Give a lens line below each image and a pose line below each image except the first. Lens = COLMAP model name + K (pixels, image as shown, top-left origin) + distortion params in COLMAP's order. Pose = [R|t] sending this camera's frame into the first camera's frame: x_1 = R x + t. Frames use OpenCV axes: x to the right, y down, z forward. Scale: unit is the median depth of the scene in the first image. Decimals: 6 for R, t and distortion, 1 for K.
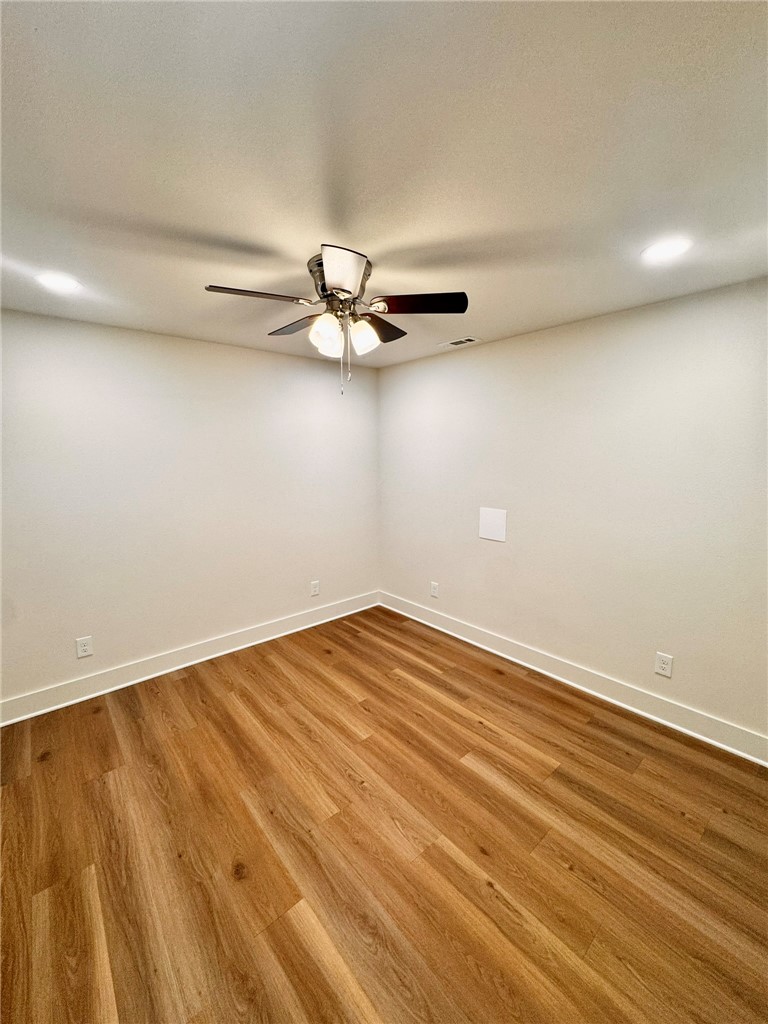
lens RADIAL K [[409.6, 0, 384.0], [0, 409.6, 512.0], [0, 0, 1]] dist [-0.002198, -0.000335]
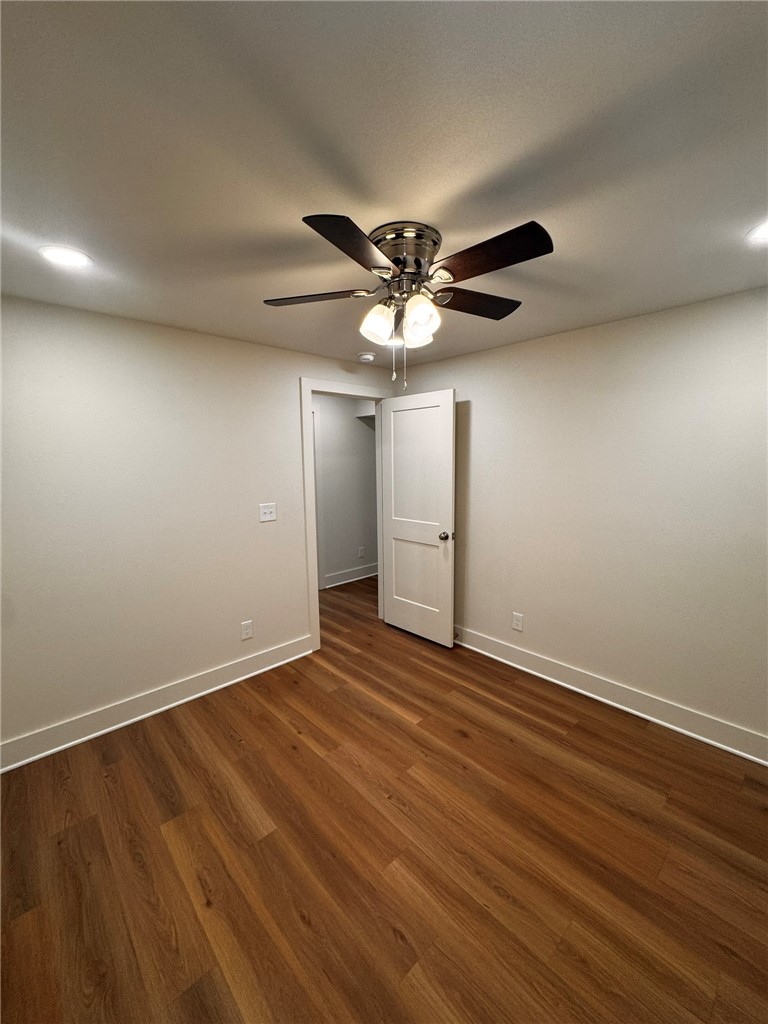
lens RADIAL K [[409.6, 0, 384.0], [0, 409.6, 512.0], [0, 0, 1]] dist [-0.002198, -0.000335]
pose [[-0.998990, 0.021065, -0.039677, -0.015980], [0.009157, 0.960180, 0.279233, -0.261730], [0.043979, 0.278588, -0.959403, 1.758266]]
